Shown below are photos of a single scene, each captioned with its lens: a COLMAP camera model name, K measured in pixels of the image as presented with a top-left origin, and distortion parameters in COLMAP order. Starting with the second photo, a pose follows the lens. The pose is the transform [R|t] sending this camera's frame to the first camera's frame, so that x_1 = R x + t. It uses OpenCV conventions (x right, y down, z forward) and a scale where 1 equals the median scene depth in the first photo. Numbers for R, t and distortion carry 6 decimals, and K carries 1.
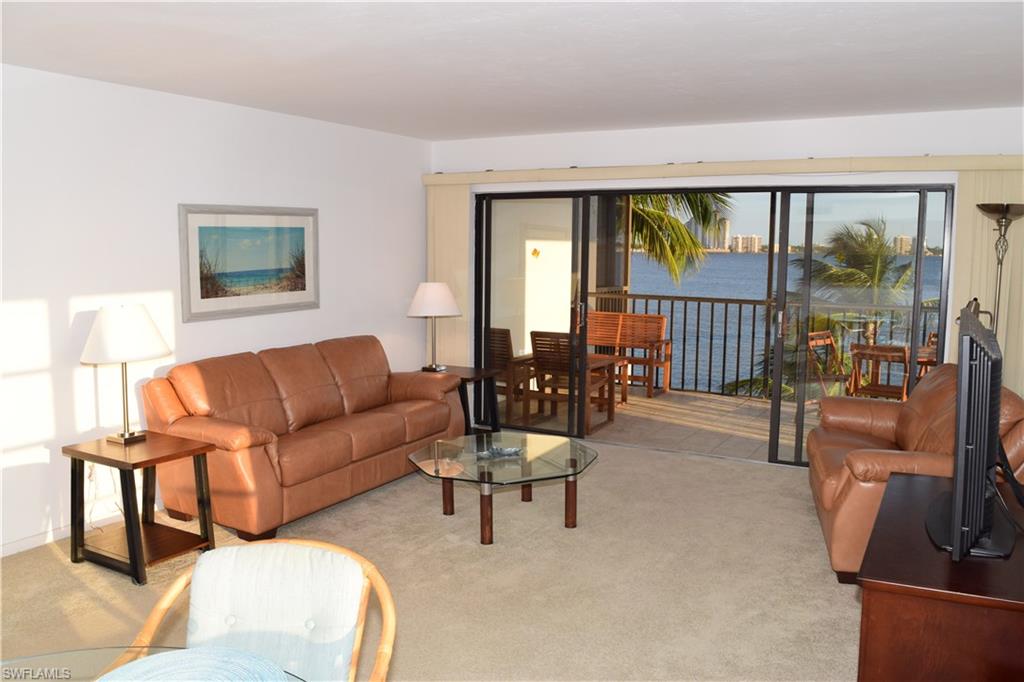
lens RADIAL K [[799.4, 0, 518.2], [0, 799.4, 338.9], [0, 0, 1]] dist [-0.097524, 0.007960]
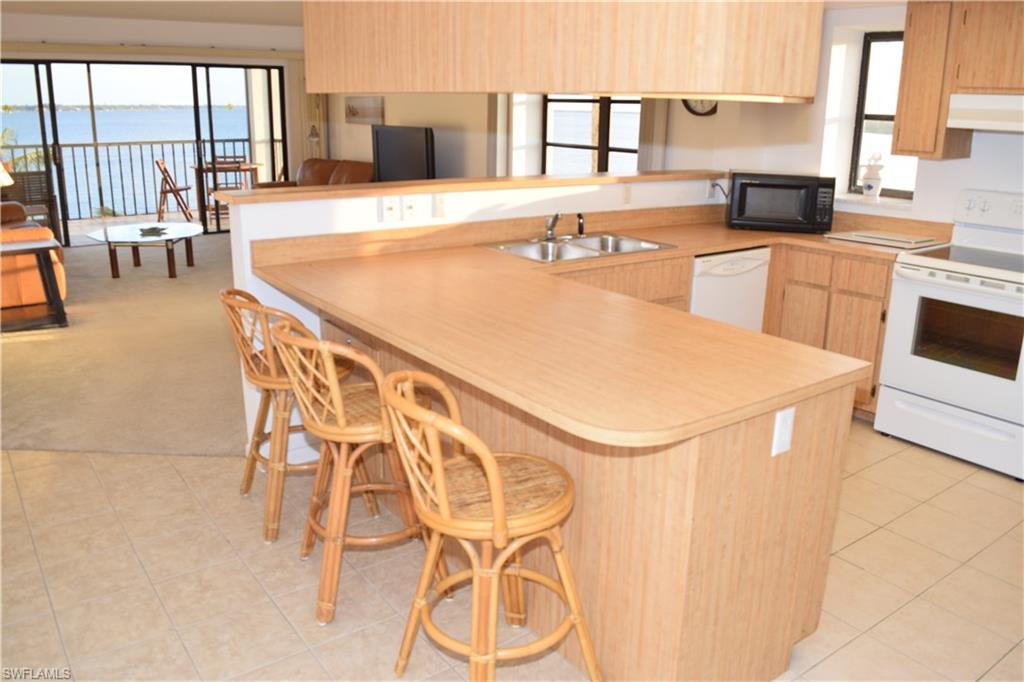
lens RADIAL K [[810.0, 0, 512.0], [0, 810.0, 341.0], [0, 0, 1]] dist [-0.078785, 0.008264]
pose [[0.409181, -0.258633, 0.875031, -1.109170], [0.094910, 0.965850, 0.241094, 0.033790], [-0.907504, -0.015603, 0.419754, -0.341515]]
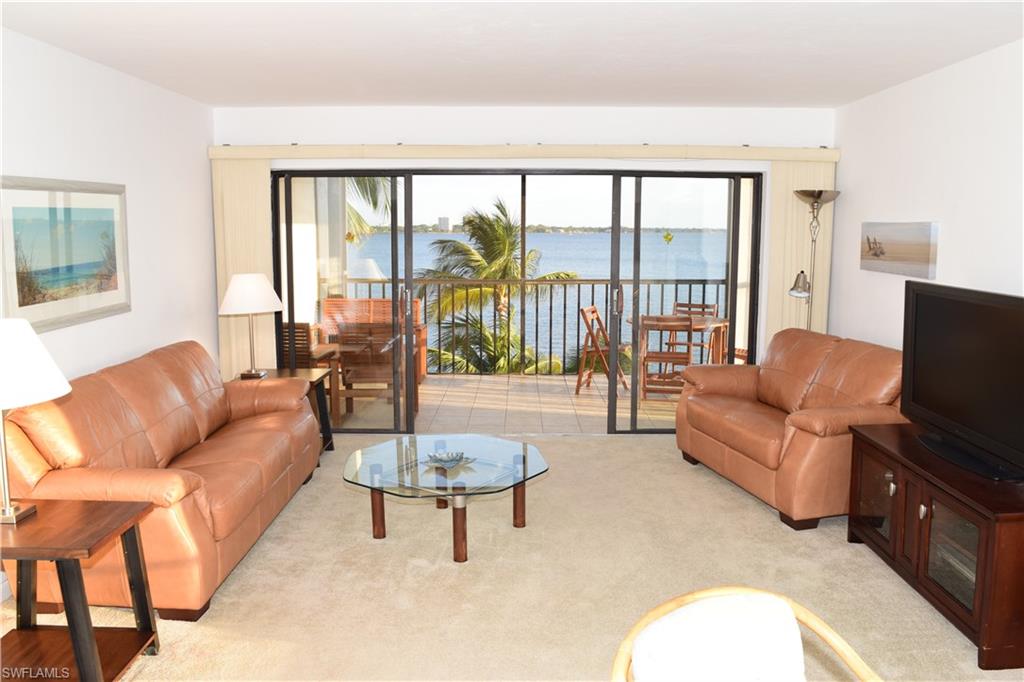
lens RADIAL K [[799.4, 0, 518.2], [0, 799.4, 338.9], [0, 0, 1]] dist [-0.097524, 0.007960]
pose [[0.872471, -0.071511, 0.483406, -0.342531], [0.059852, 0.997424, 0.039526, -0.021840], [-0.484987, -0.005552, 0.874503, 0.155718]]
